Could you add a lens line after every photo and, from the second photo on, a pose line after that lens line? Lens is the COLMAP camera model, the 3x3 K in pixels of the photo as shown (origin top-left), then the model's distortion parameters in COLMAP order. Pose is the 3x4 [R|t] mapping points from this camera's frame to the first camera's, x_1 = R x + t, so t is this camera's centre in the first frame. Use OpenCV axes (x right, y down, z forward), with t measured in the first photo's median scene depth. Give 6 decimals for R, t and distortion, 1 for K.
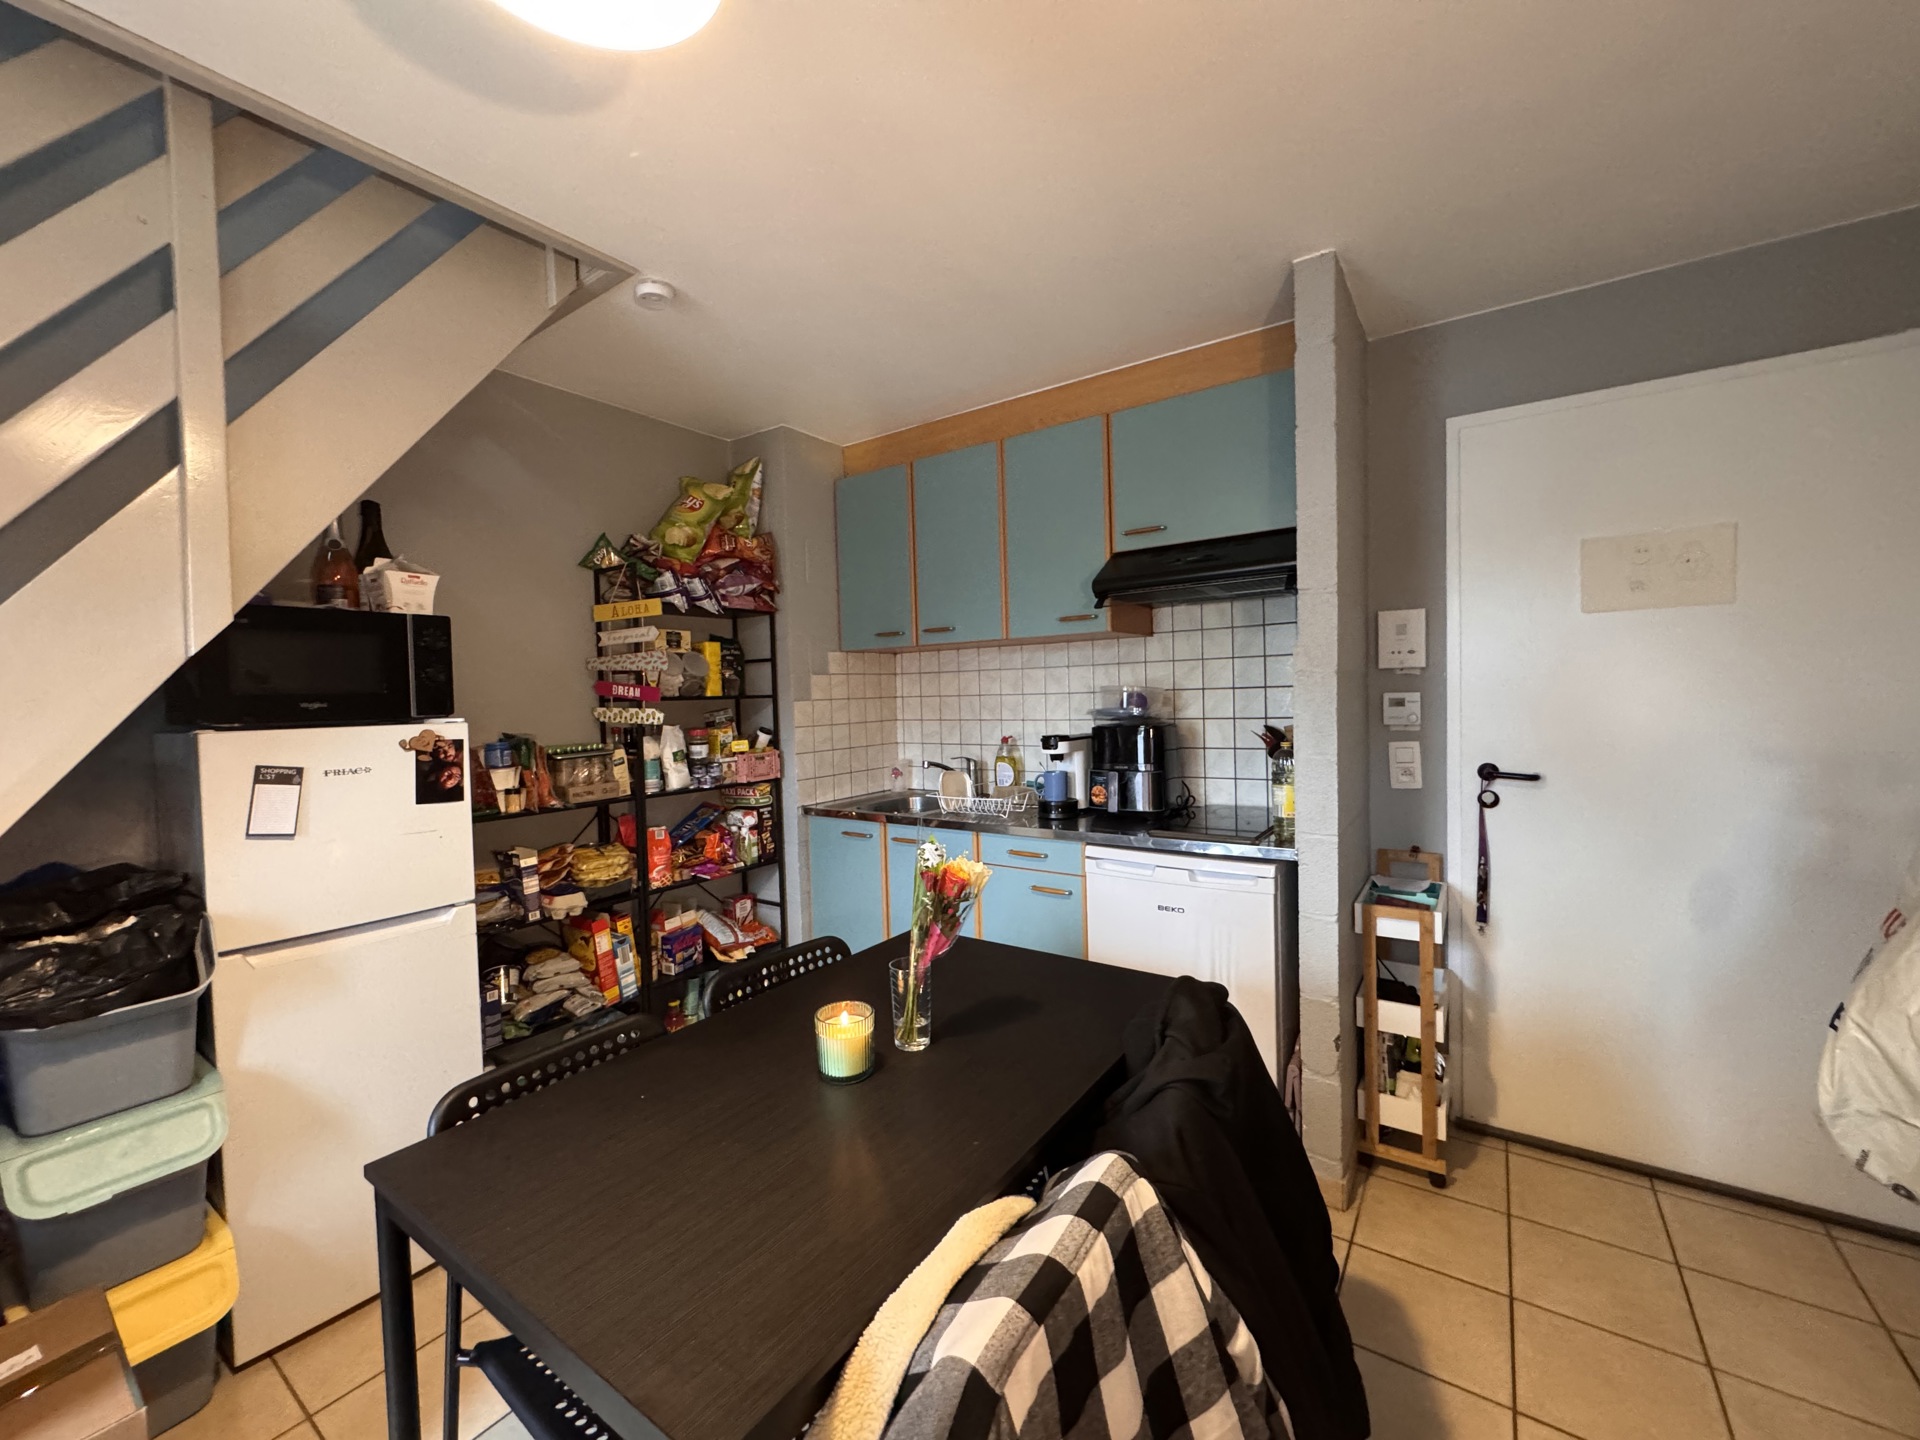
lens RADIAL K [[800.2, 0, 960.0], [0, 800.2, 720.0], [0, 0, 1]] dist [0.011149, 0.000282]
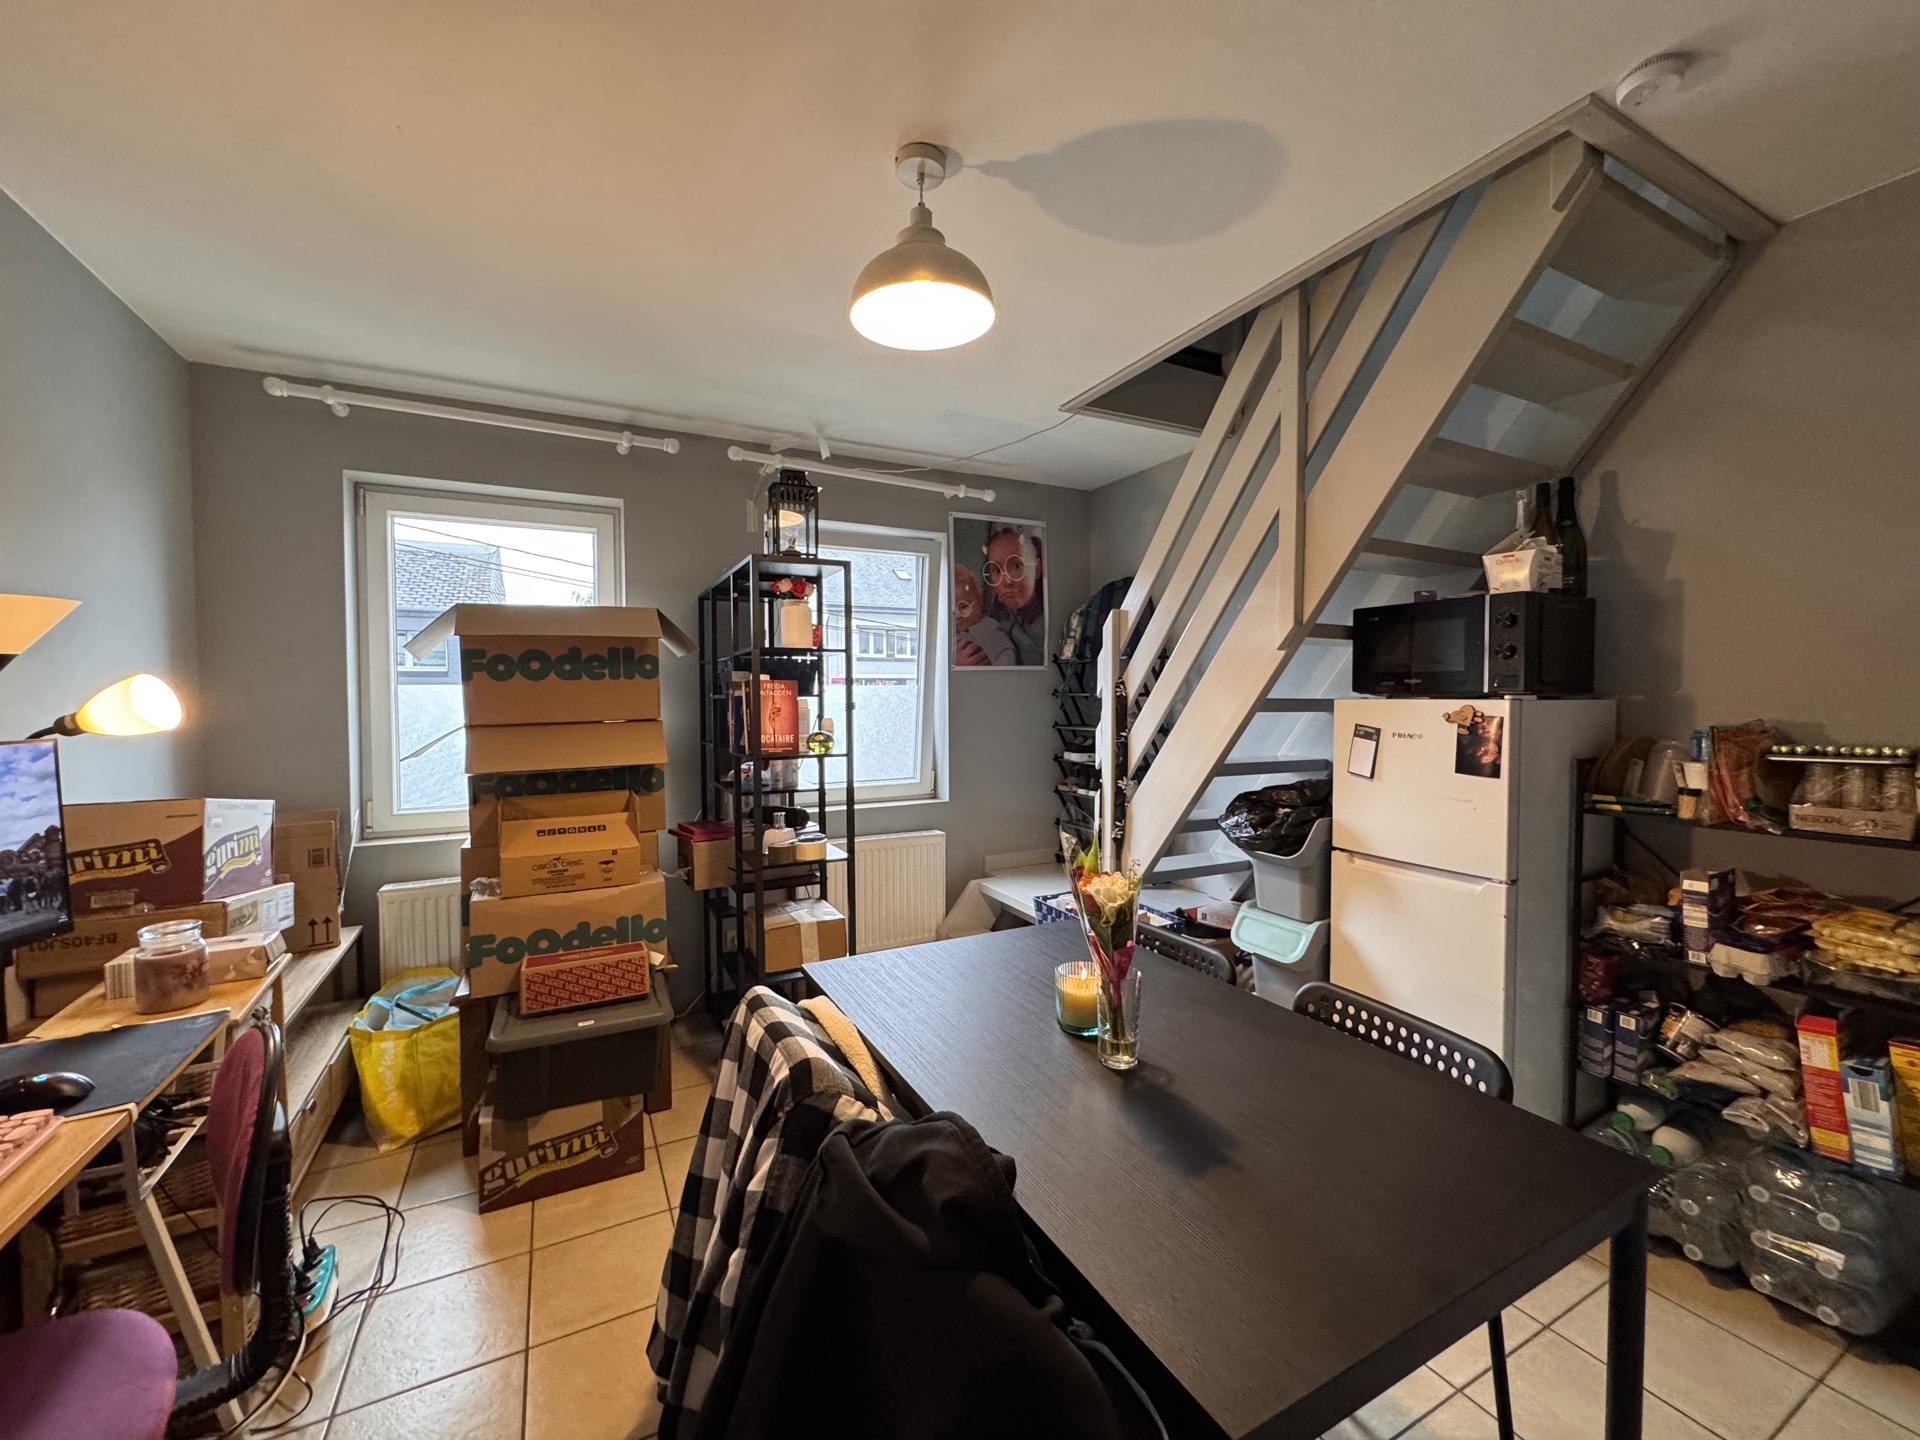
lens RADIAL K [[800.2, 0, 960.0], [0, 800.2, 720.0], [0, 0, 1]] dist [0.011149, 0.000282]
pose [[-0.469970, 0.051008, -0.881208, 0.881647], [-0.019319, 0.997495, 0.068043, -0.041246], [0.882471, 0.049002, -0.467807, 1.360080]]
